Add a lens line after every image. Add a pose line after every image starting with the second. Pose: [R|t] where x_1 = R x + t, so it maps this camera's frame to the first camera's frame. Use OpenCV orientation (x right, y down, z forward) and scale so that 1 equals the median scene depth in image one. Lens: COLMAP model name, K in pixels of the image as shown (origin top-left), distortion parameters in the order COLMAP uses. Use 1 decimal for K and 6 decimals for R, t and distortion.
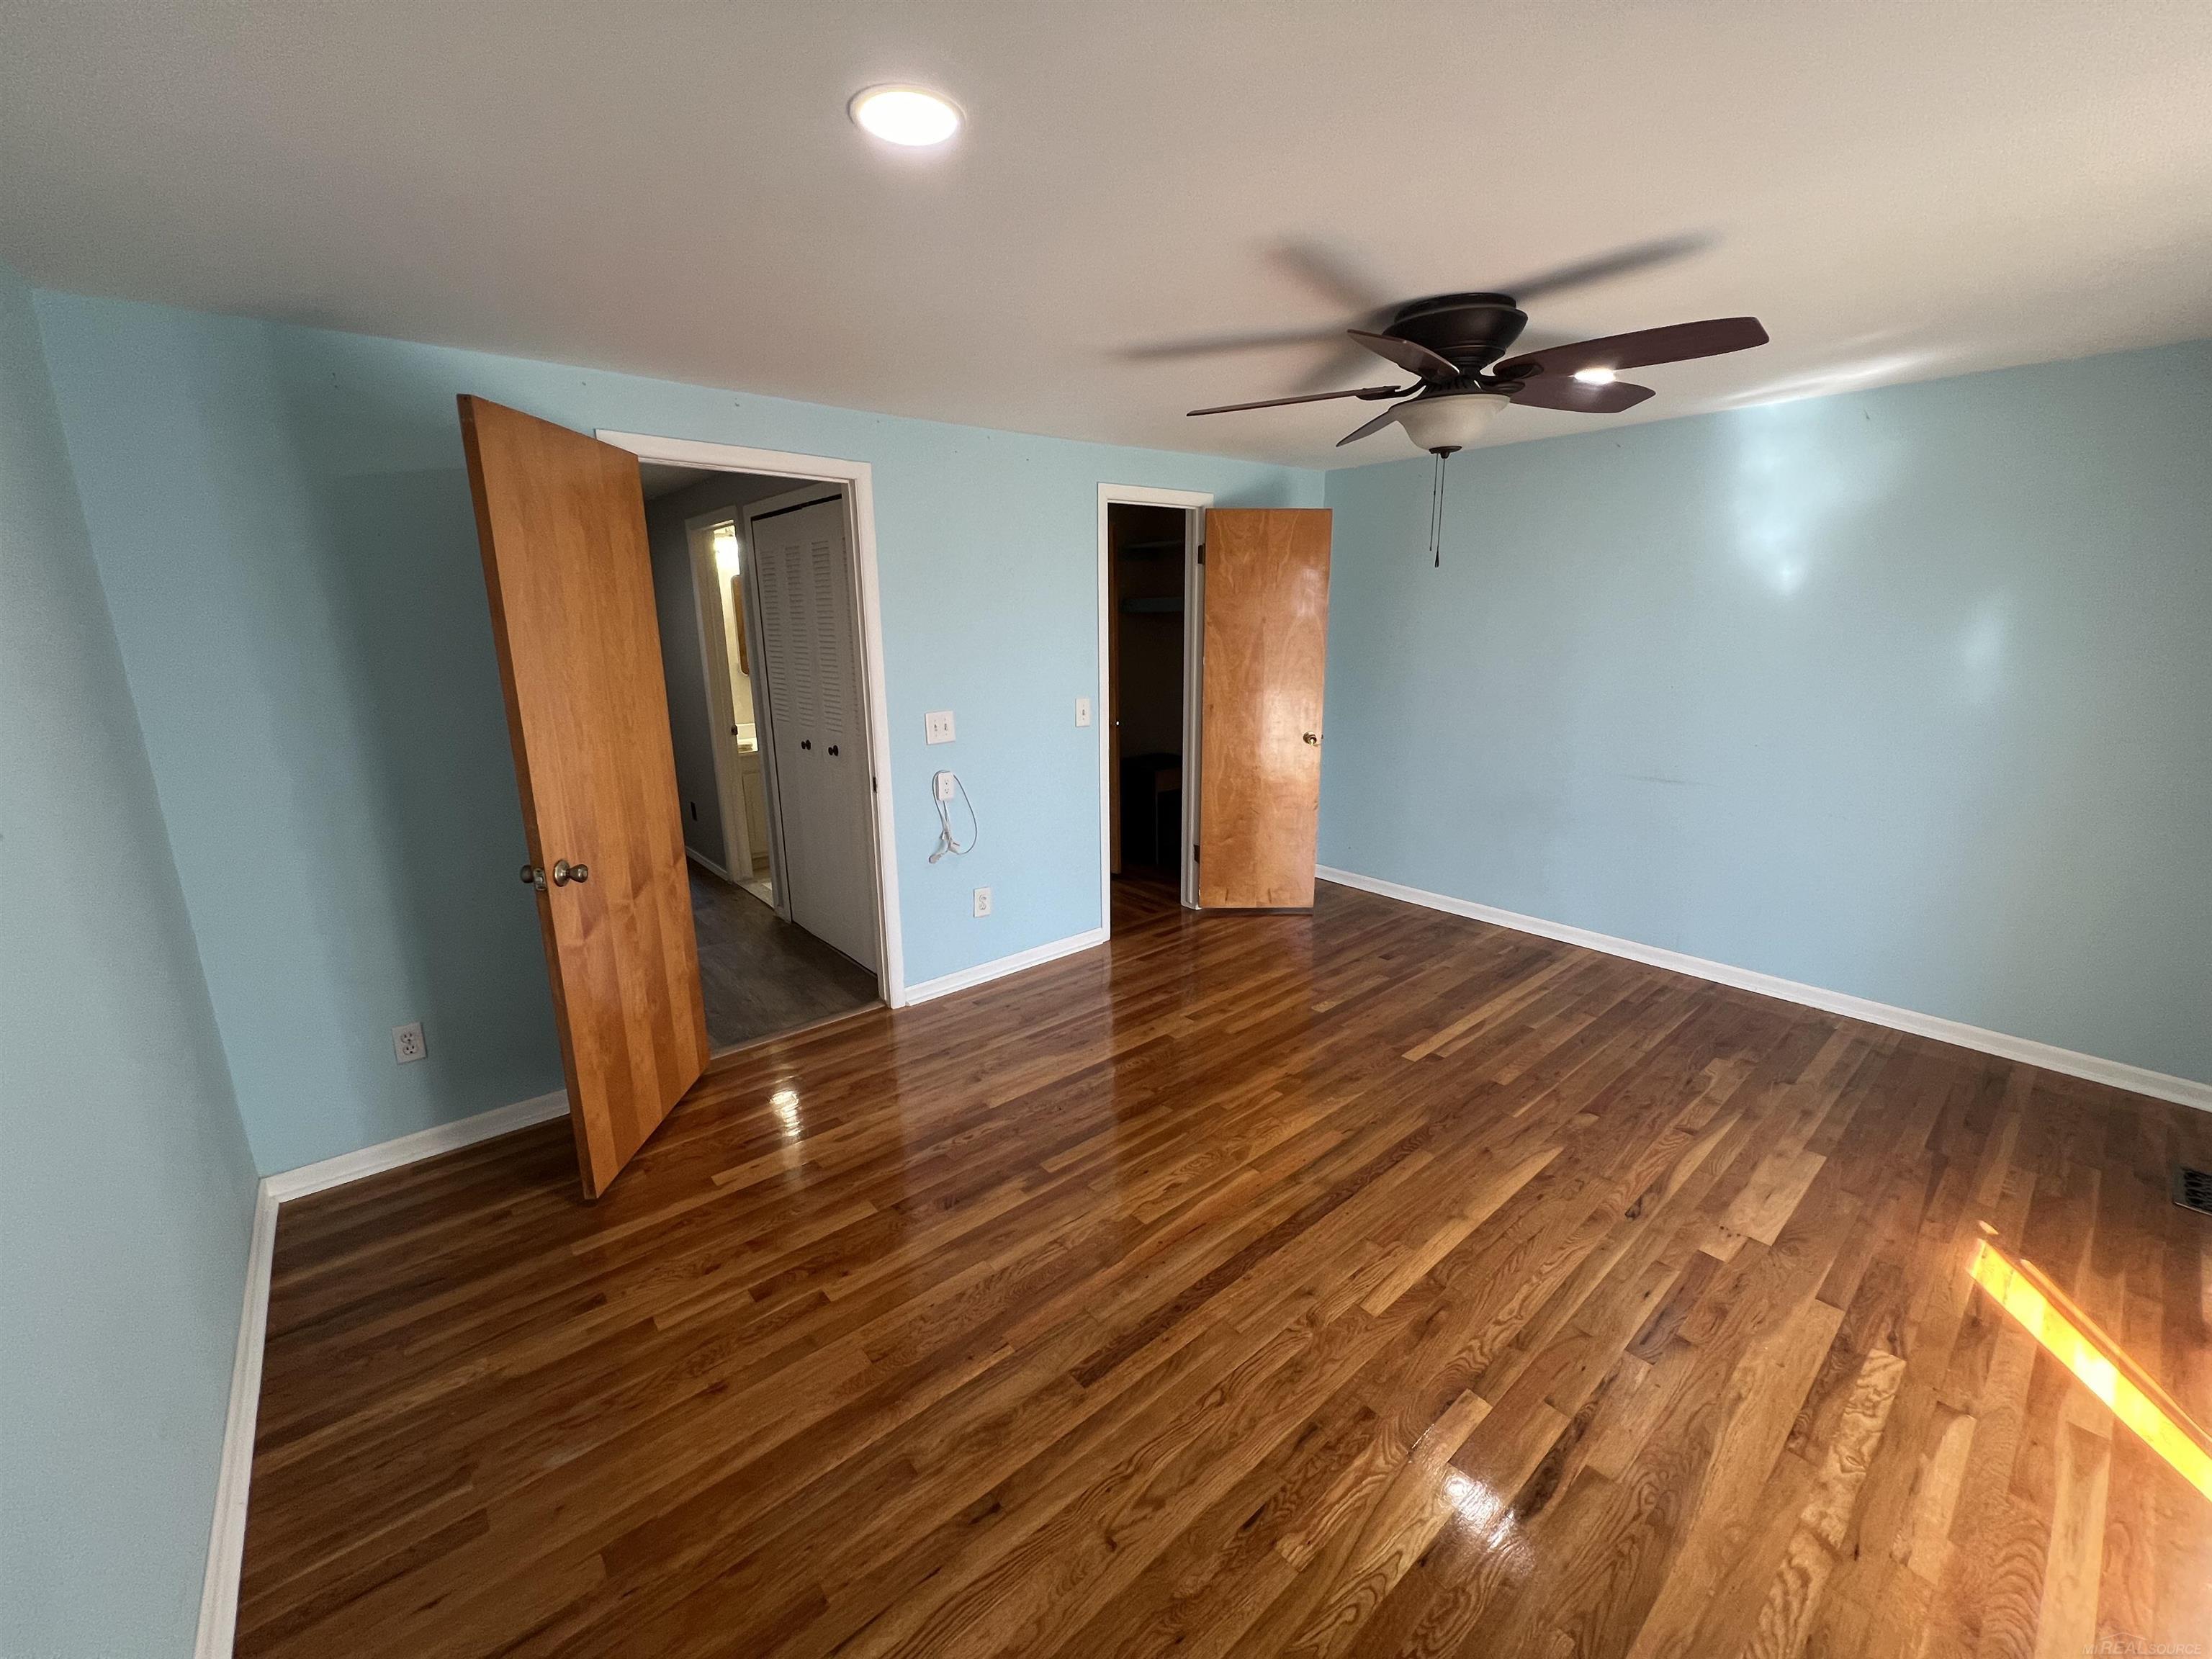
lens RADIAL K [[881.8, 0, 1098.8], [0, 881.8, 826.4], [0, 0, 1]] dist [0.000165, 0.000379]
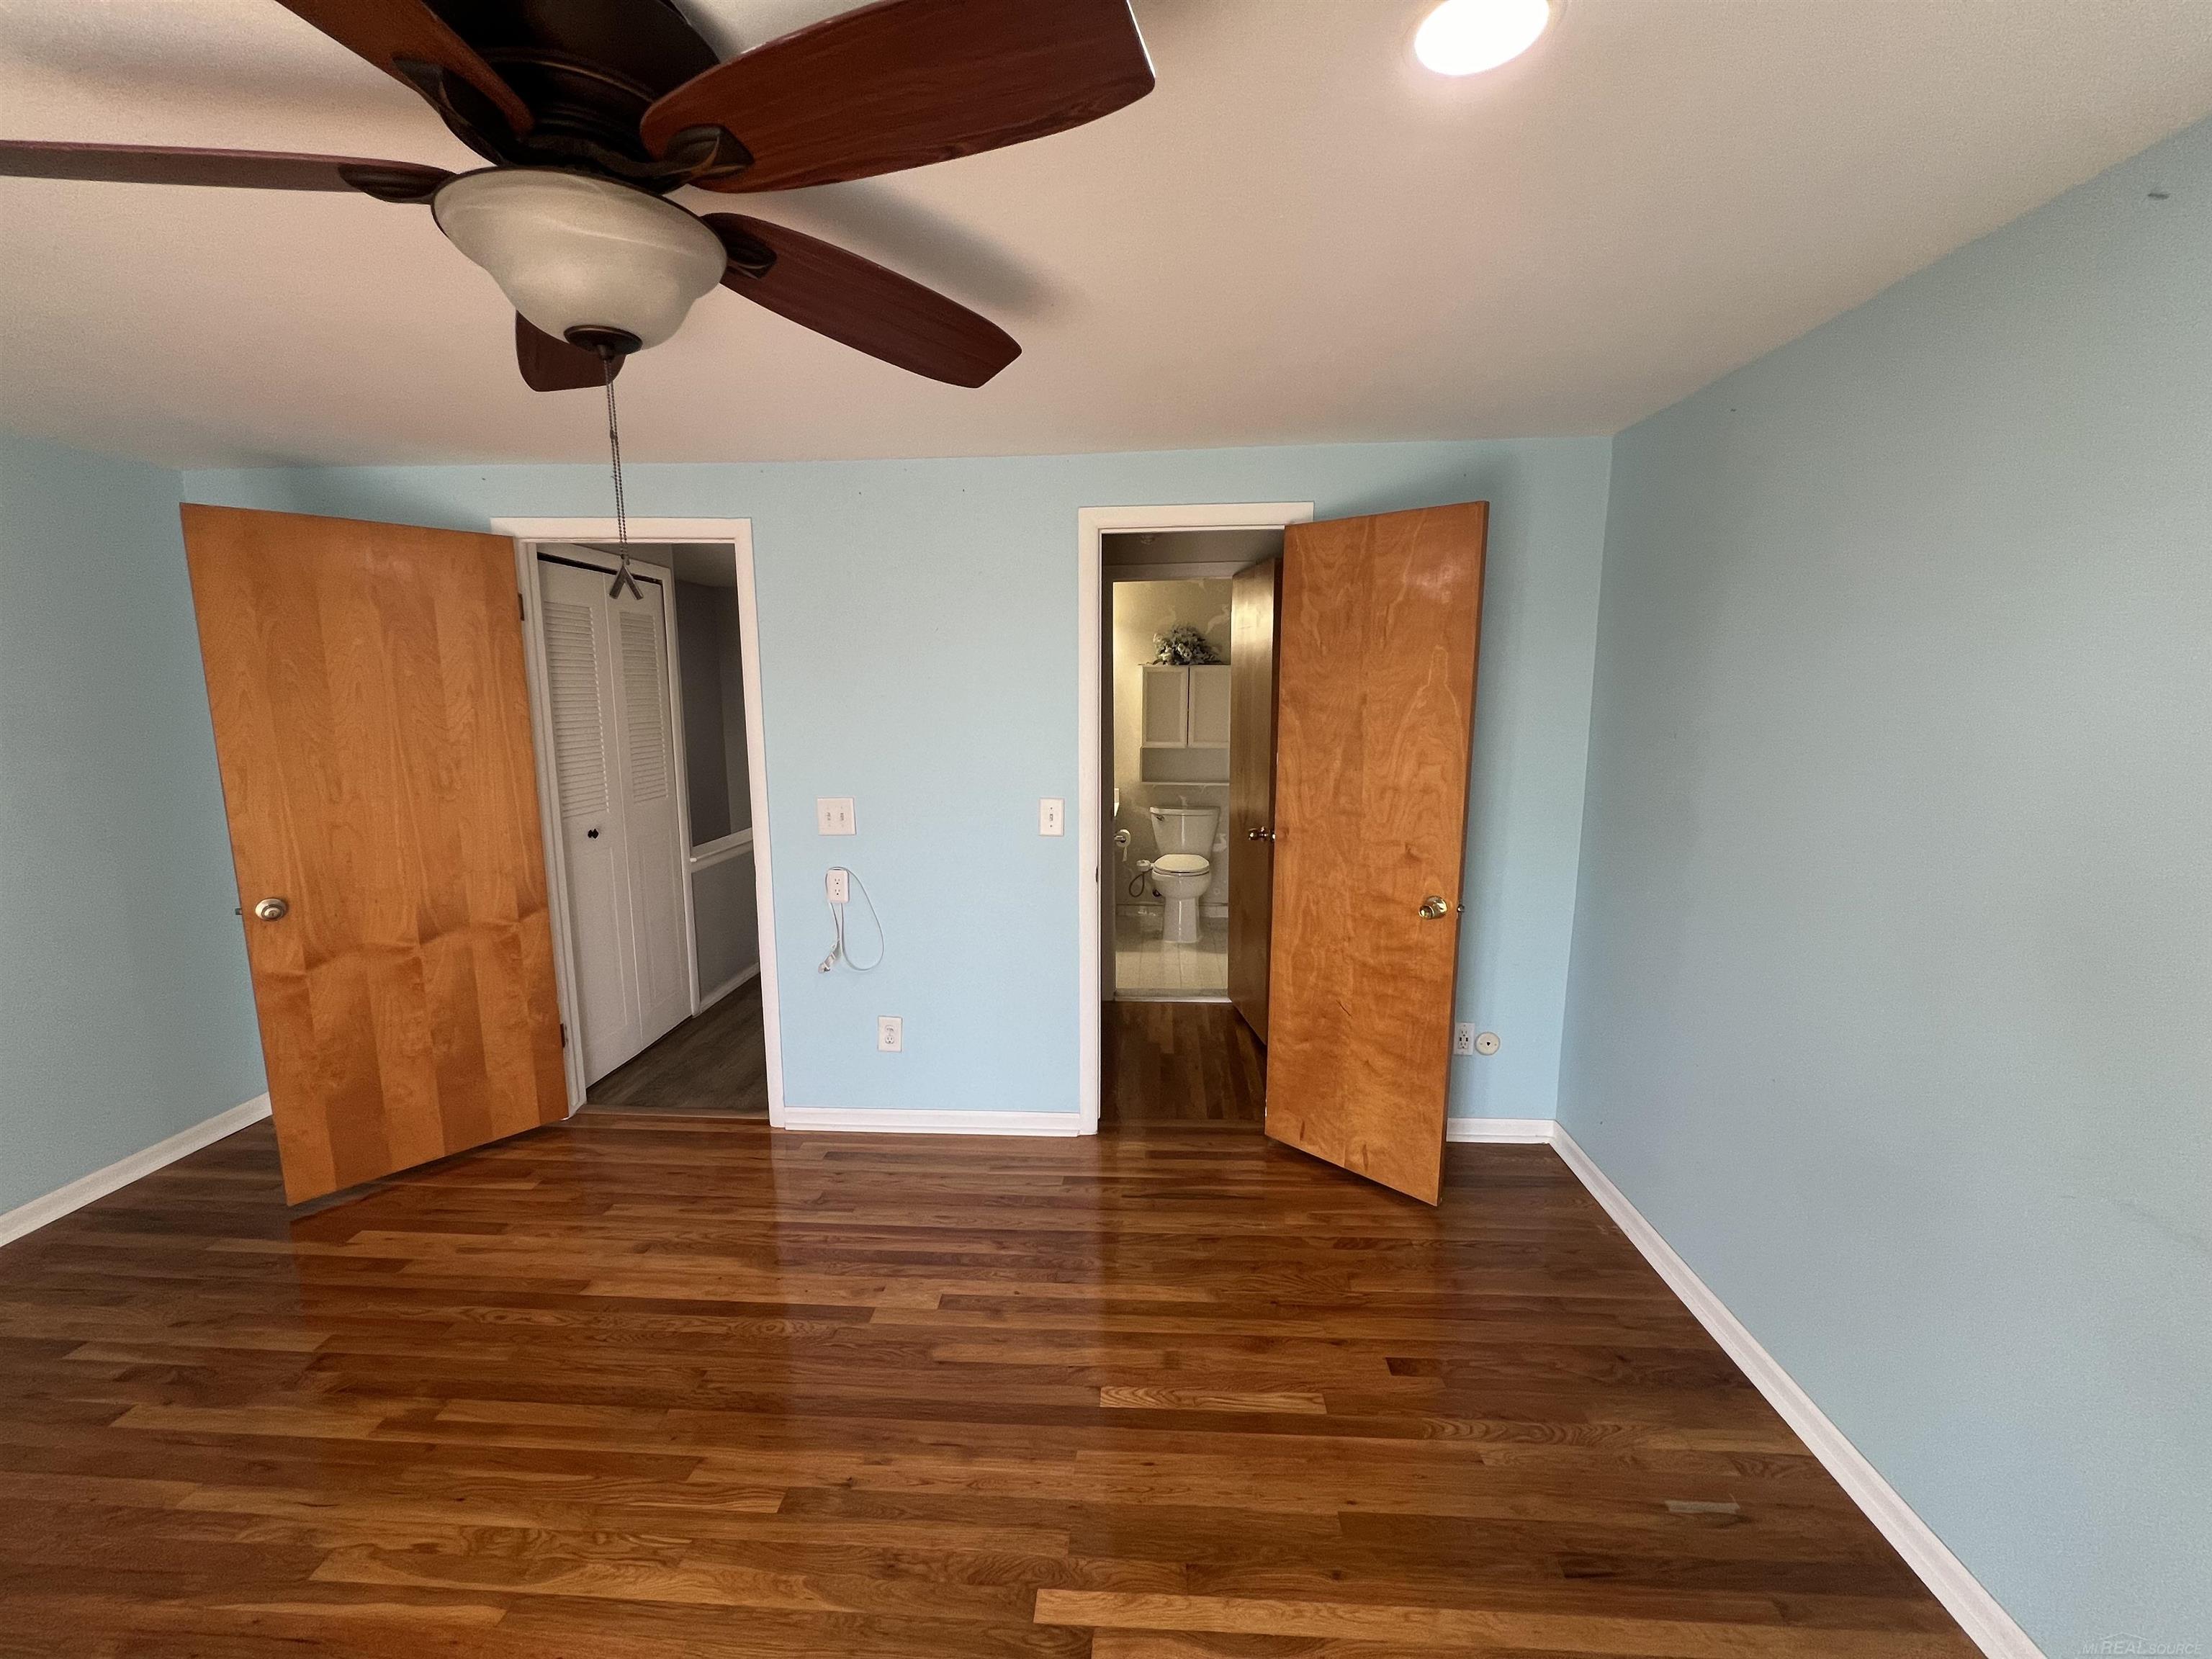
lens RADIAL K [[881.8, 0, 1106.1], [0, 881.8, 825.9], [0, 0, 1]] dist [0.000165, 0.000379]
pose [[0.724952, 0.118771, -0.678482, 0.583171], [-0.167387, 0.985871, -0.006271, -0.141739], [0.668151, 0.118115, 0.734590, 0.554920]]
